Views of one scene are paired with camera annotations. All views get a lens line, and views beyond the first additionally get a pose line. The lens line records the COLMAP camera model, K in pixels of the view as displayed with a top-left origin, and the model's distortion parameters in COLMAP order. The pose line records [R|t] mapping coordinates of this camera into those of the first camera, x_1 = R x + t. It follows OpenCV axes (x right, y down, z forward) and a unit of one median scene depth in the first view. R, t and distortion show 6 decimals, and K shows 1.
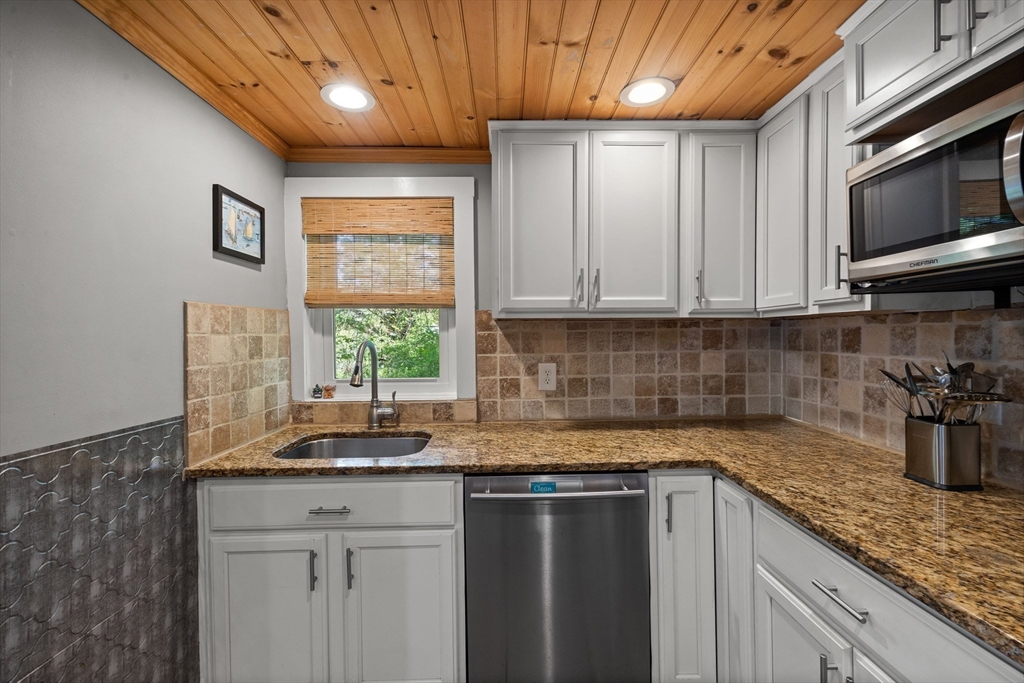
lens RADIAL K [[428.5, 0, 512.1], [0, 428.5, 341.0], [0, 0, 1]] dist [0.001700, -0.000830]
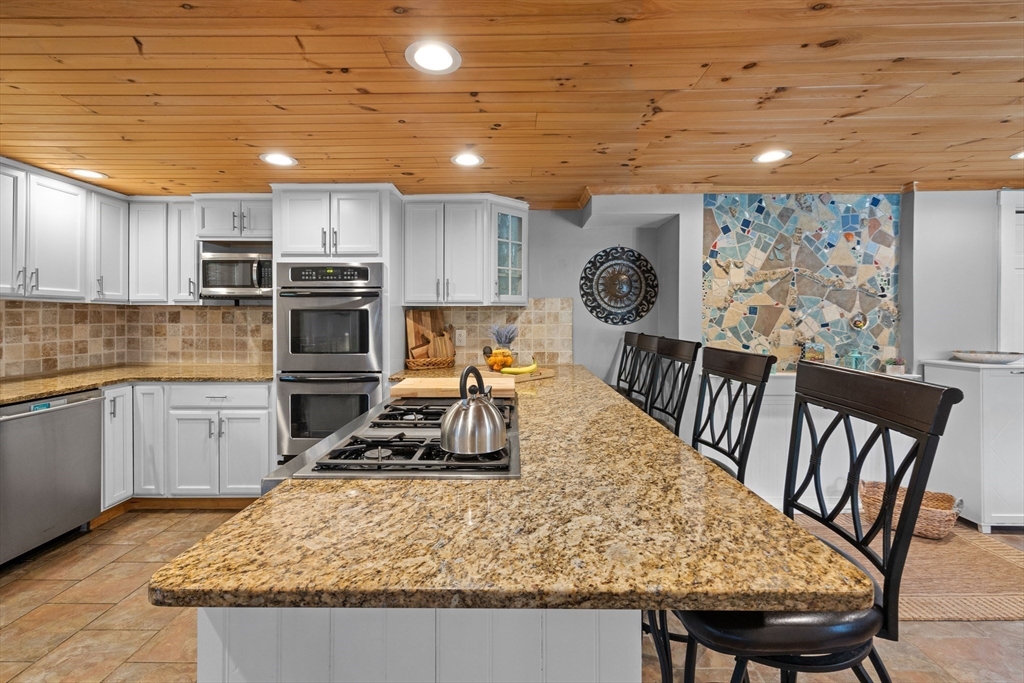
lens RADIAL K [[428.5, 0, 512.8], [0, 428.5, 321.4], [0, 0, 1]] dist [0.001700, -0.000830]
pose [[-0.002966, -0.003455, 0.999990, -1.286680], [0.009801, 0.999946, 0.003483, 0.026470], [-0.999948, 0.009811, -0.002932, -0.636164]]
